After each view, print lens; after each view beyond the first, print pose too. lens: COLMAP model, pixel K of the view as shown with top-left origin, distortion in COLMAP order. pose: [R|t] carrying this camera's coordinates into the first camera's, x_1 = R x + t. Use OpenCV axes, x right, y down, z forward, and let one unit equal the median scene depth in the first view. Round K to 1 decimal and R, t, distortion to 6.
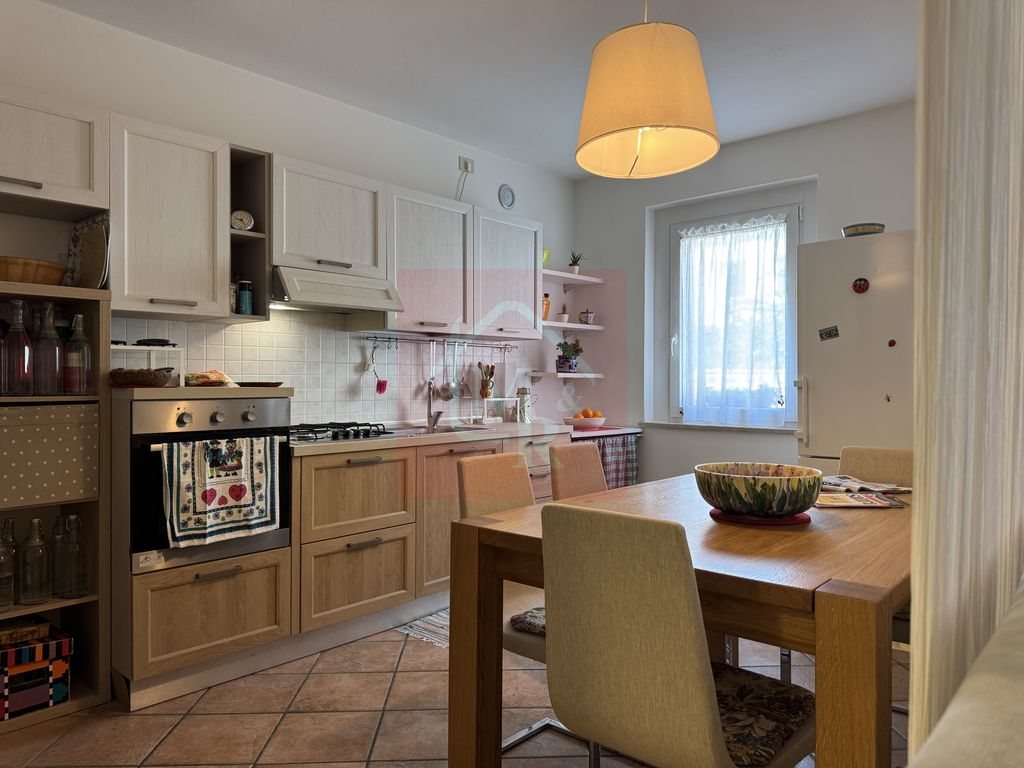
lens RADIAL K [[719.3, 0, 512.0], [0, 719.3, 384.0], [0, 0, 1]] dist [0.083469, -0.112885]
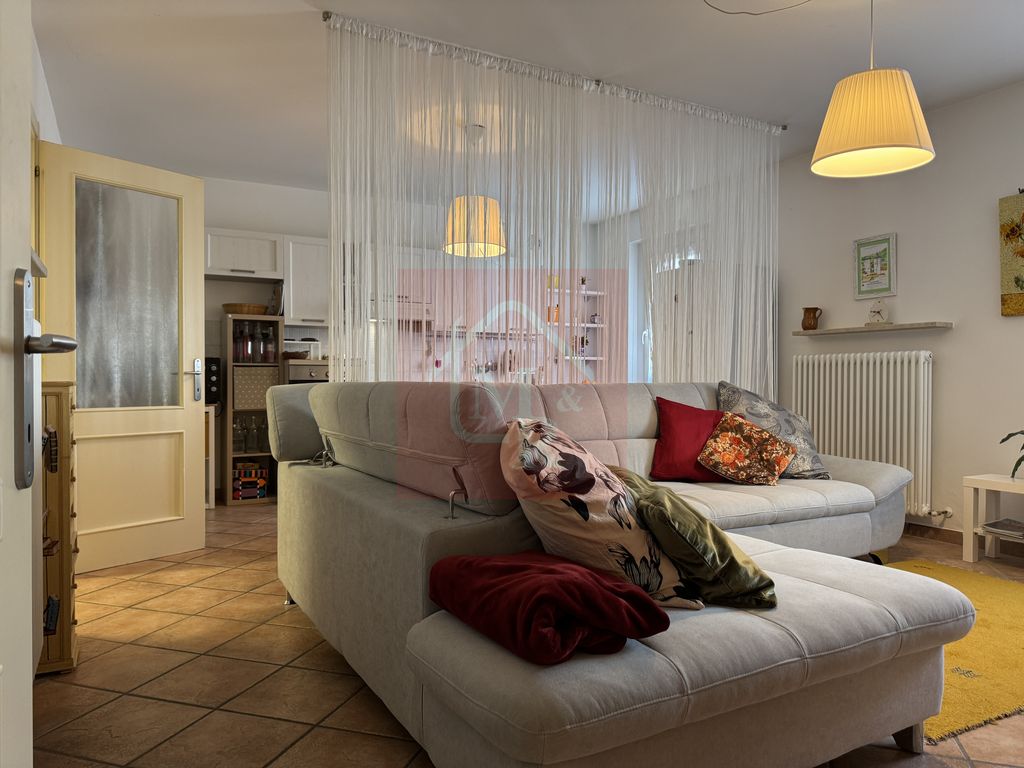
lens RADIAL K [[719.3, 0, 512.0], [0, 719.3, 384.0], [0, 0, 1]] dist [0.083469, -0.112885]
pose [[0.949039, 0.002790, -0.315146, 0.774011], [-0.001553, 0.999990, 0.004175, 0.065207], [0.315154, -0.003473, 0.949034, -0.841681]]
